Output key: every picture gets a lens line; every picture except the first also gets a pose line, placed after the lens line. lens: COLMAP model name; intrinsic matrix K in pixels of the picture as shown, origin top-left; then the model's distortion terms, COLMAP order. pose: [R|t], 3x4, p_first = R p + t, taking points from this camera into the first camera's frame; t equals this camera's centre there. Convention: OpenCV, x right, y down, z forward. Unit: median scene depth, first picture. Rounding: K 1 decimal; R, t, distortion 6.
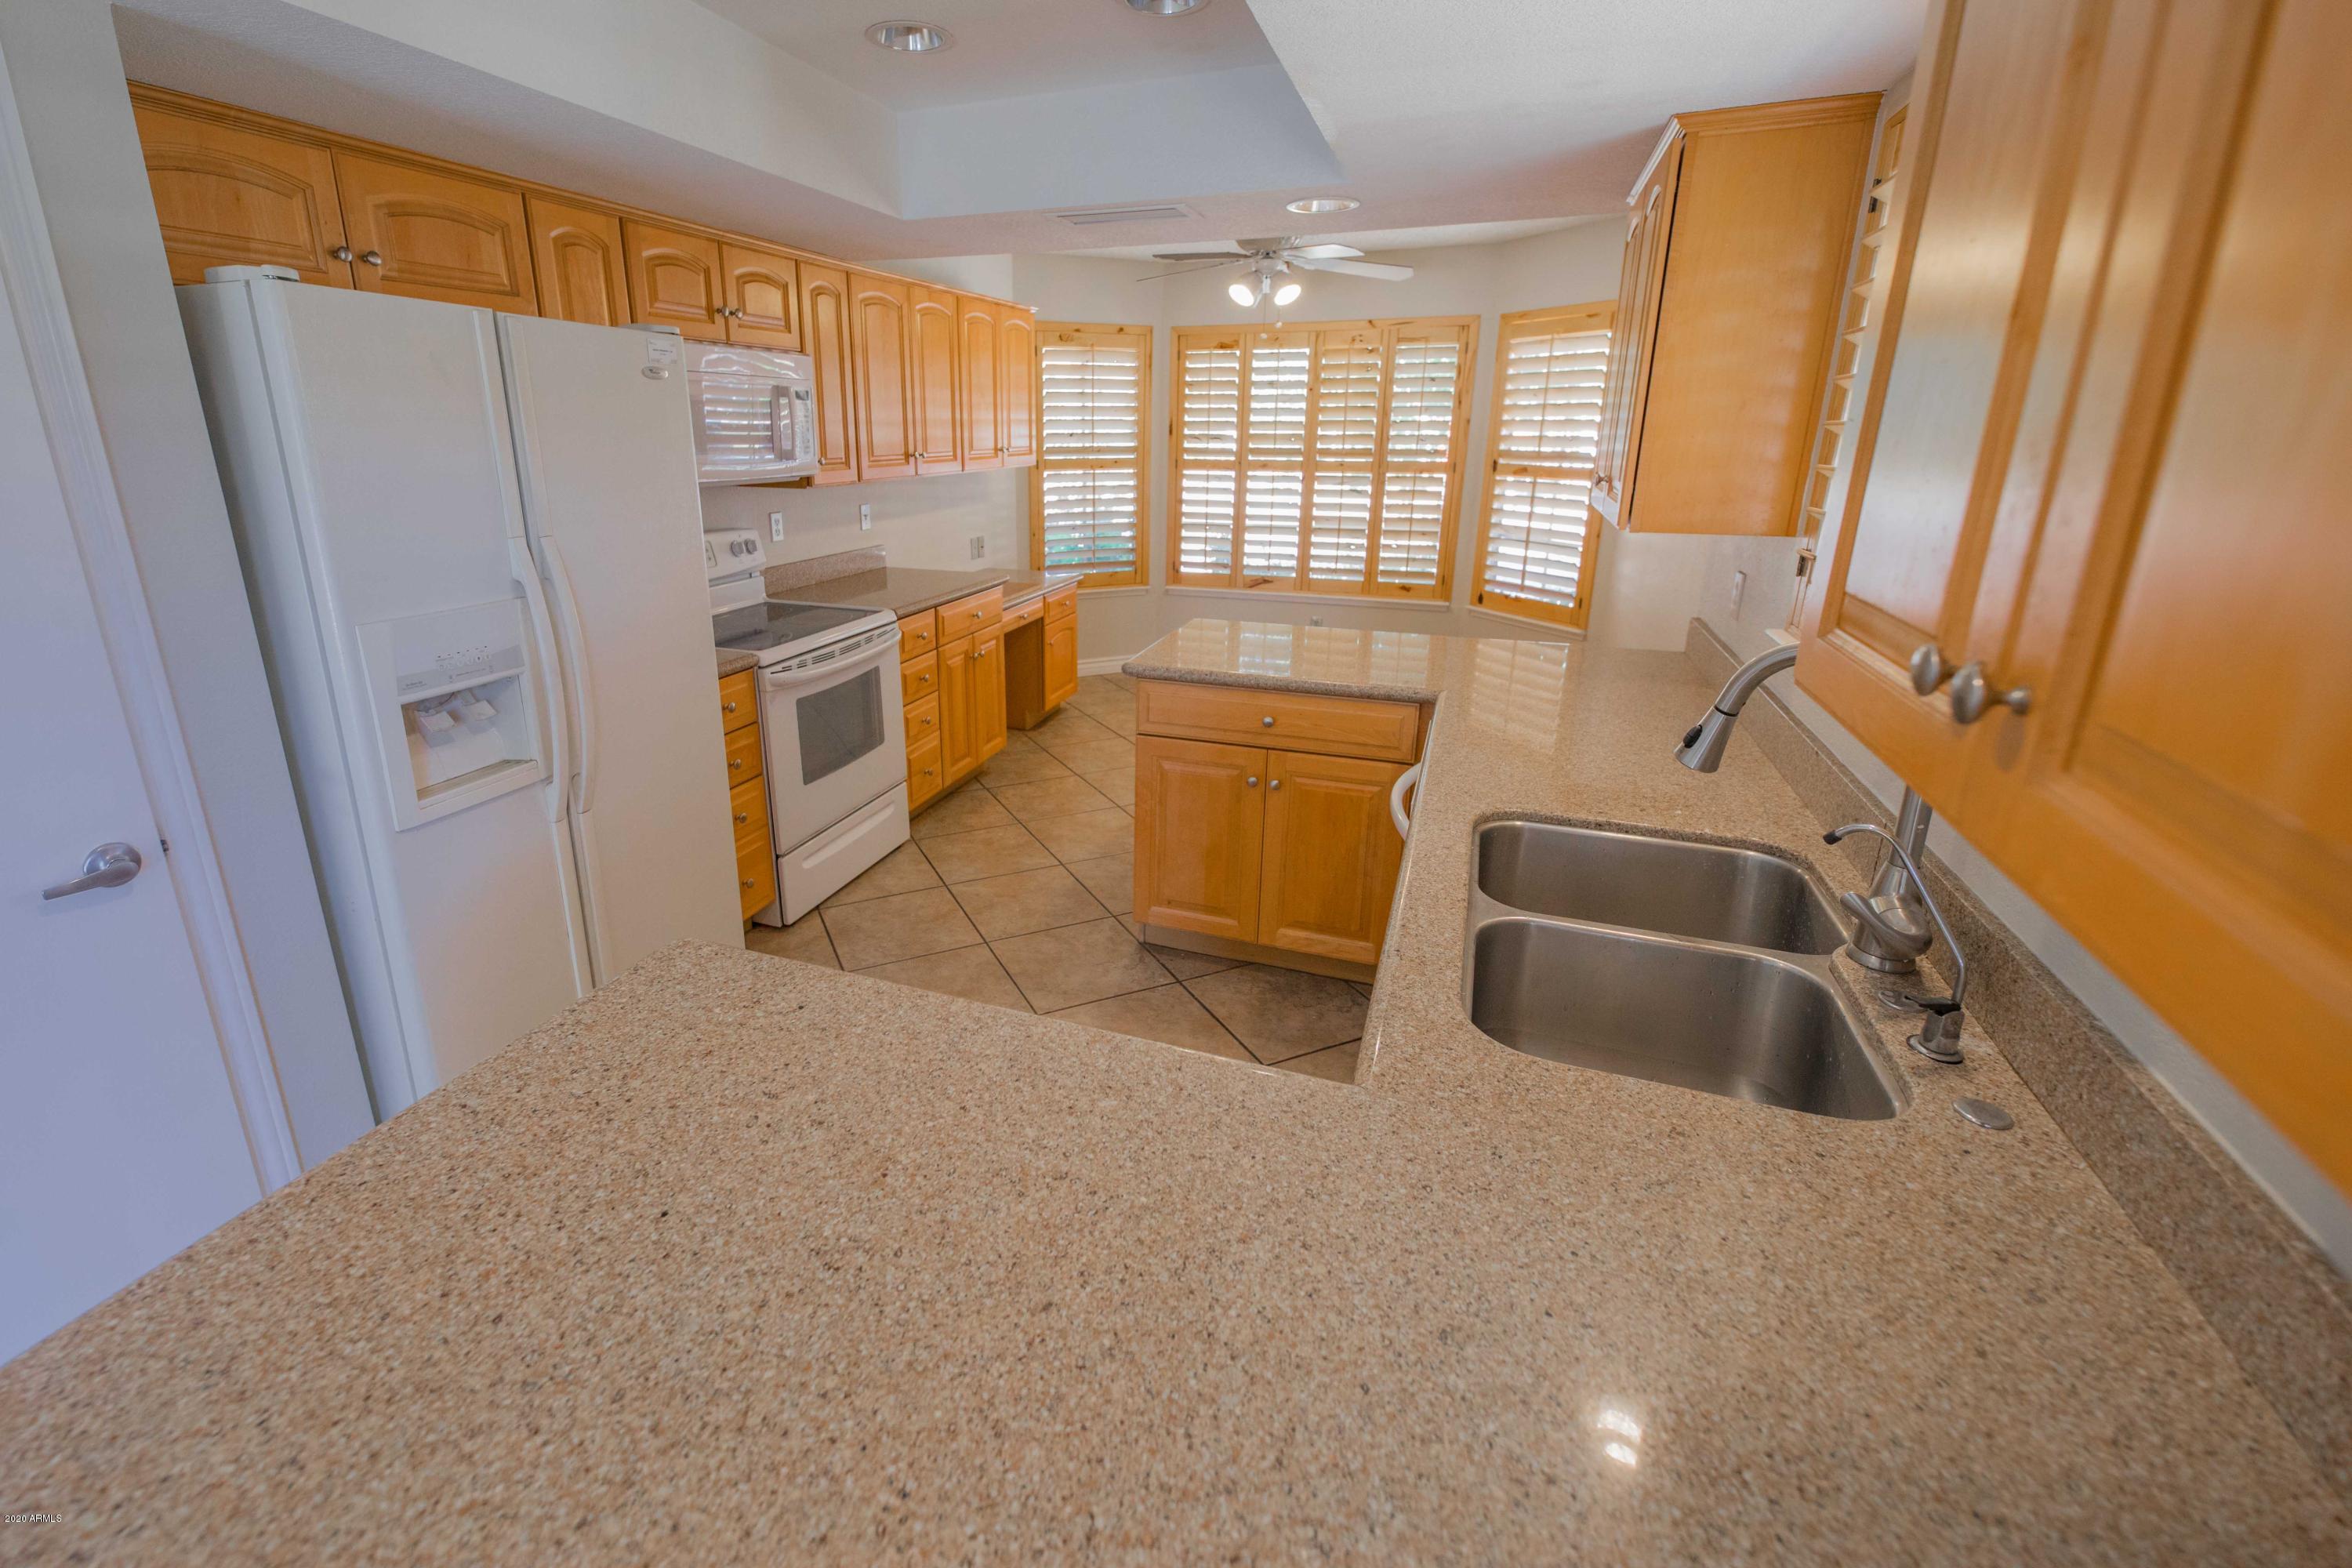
lens RADIAL K [[1018.4, 0, 1075.1], [0, 1018.4, 714.6], [0, 0, 1]] dist [0.019684, -0.013721]
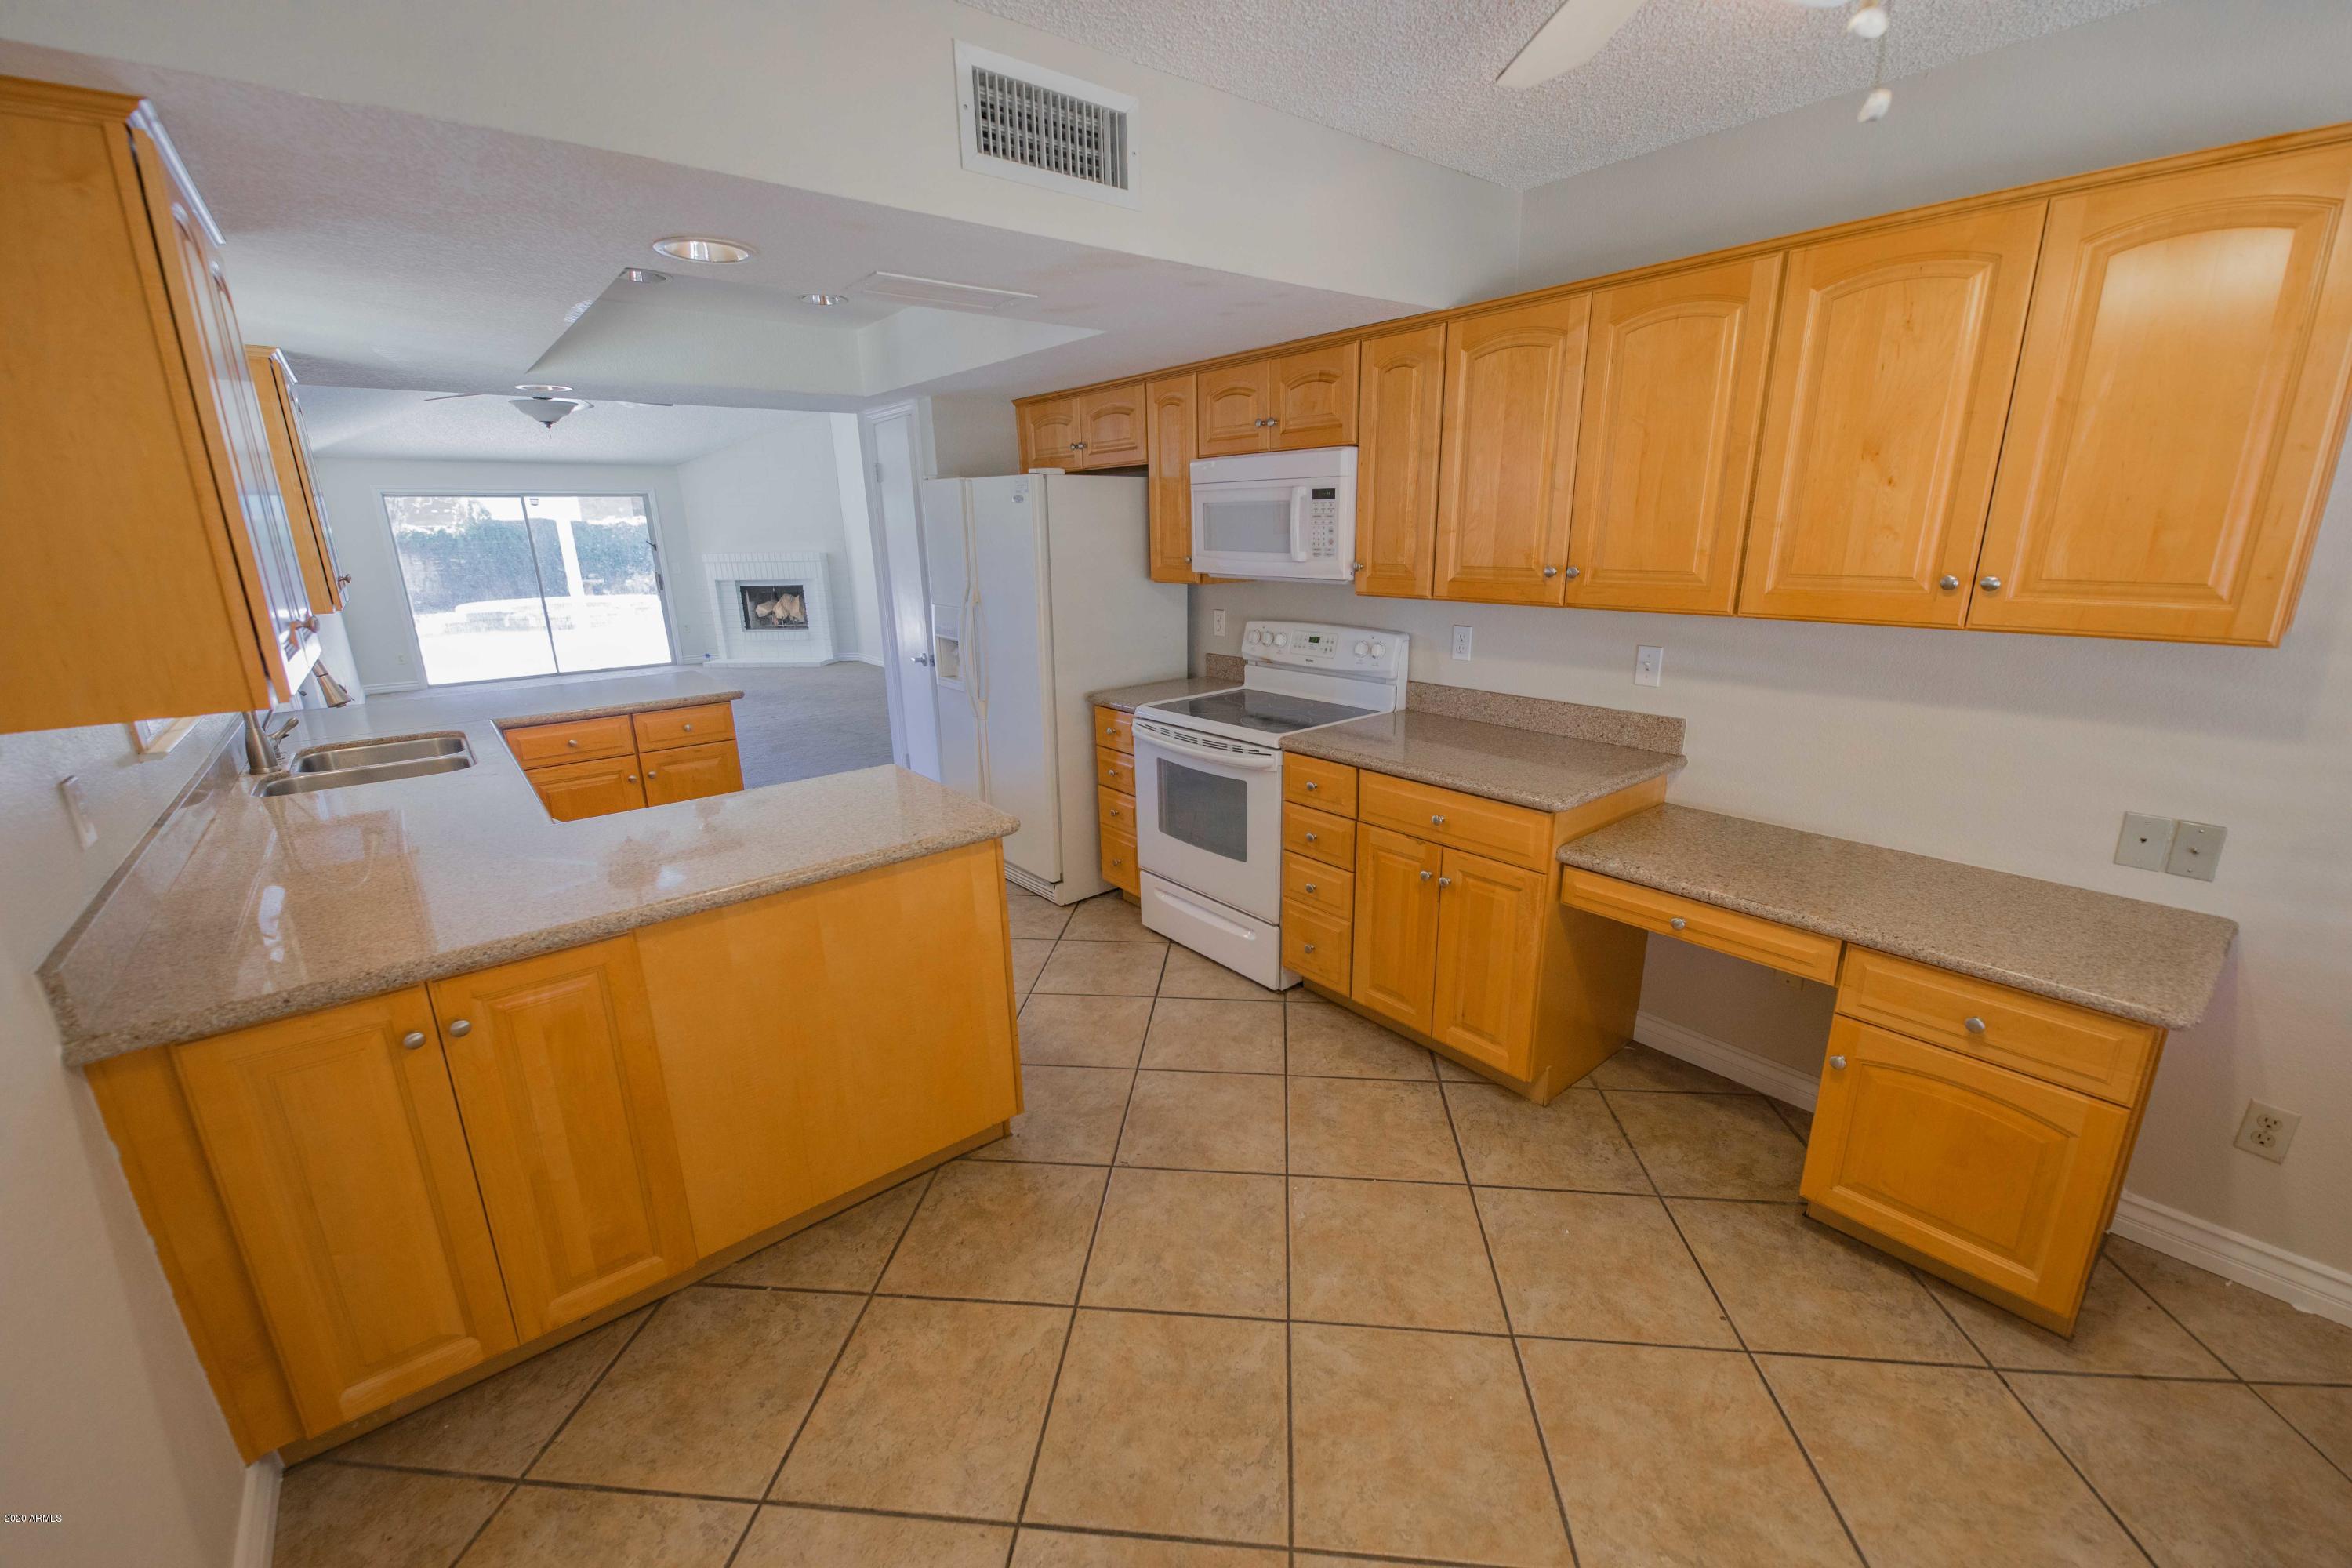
lens RADIAL K [[930.1, 0, 1184.6], [0, 930.1, 792.3], [0, 0, 1]] dist [0.017453, -0.010328]
pose [[-0.488144, 0.240542, -0.838960, 0.341814], [-0.224110, 0.894490, 0.386861, -0.219089], [0.843499, 0.376864, -0.382732, 0.785310]]
